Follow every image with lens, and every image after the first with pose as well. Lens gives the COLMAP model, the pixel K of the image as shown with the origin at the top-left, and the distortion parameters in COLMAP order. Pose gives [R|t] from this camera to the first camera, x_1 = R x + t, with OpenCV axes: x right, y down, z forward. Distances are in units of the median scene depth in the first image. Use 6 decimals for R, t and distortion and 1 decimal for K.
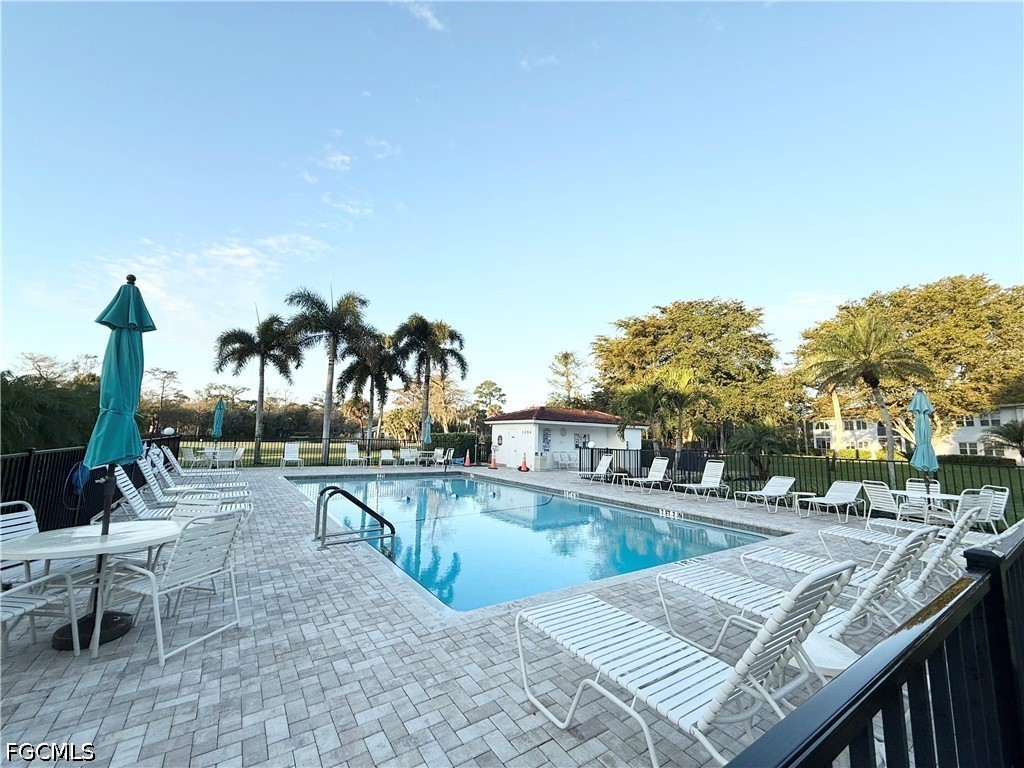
lens RADIAL K [[407.4, 0, 506.4], [0, 407.4, 382.4], [0, 0, 1]] dist [-0.005074, 0.001140]
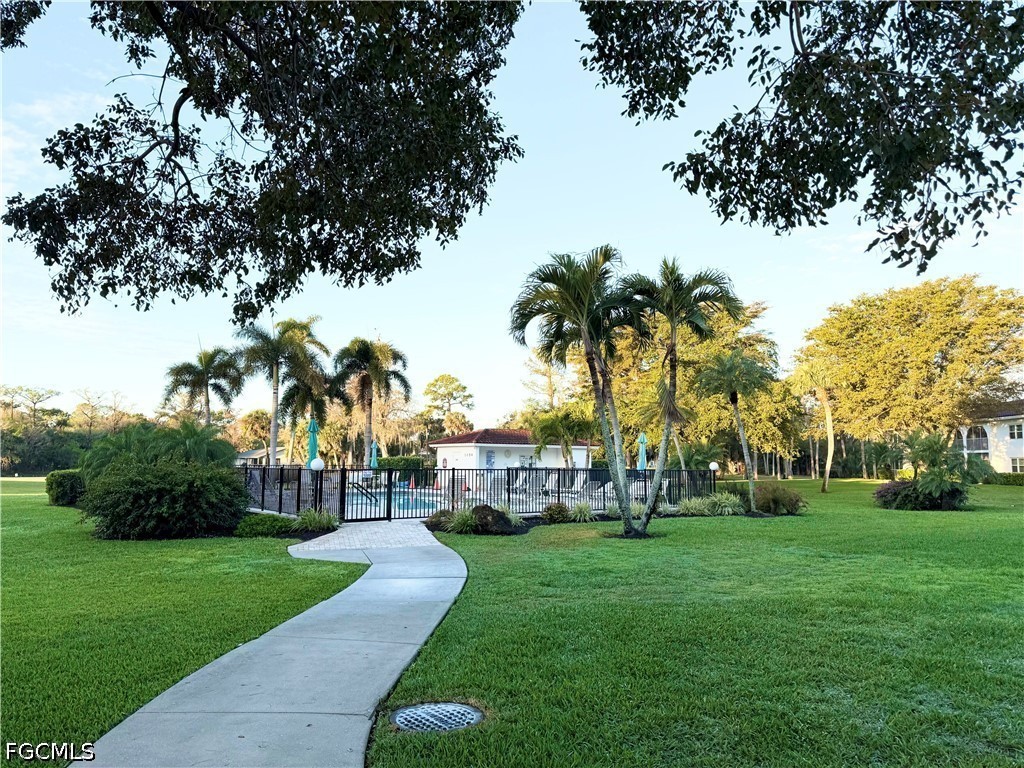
lens RADIAL K [[711.8, 0, 516.9], [0, 711.8, 383.9], [0, 0, 1]] dist [0.047752, -0.000883]
pose [[0.998810, -0.014091, 0.046690, 0.075970], [0.012865, 0.999567, 0.026448, -0.090042], [-0.047042, -0.025816, 0.998559, -0.700451]]
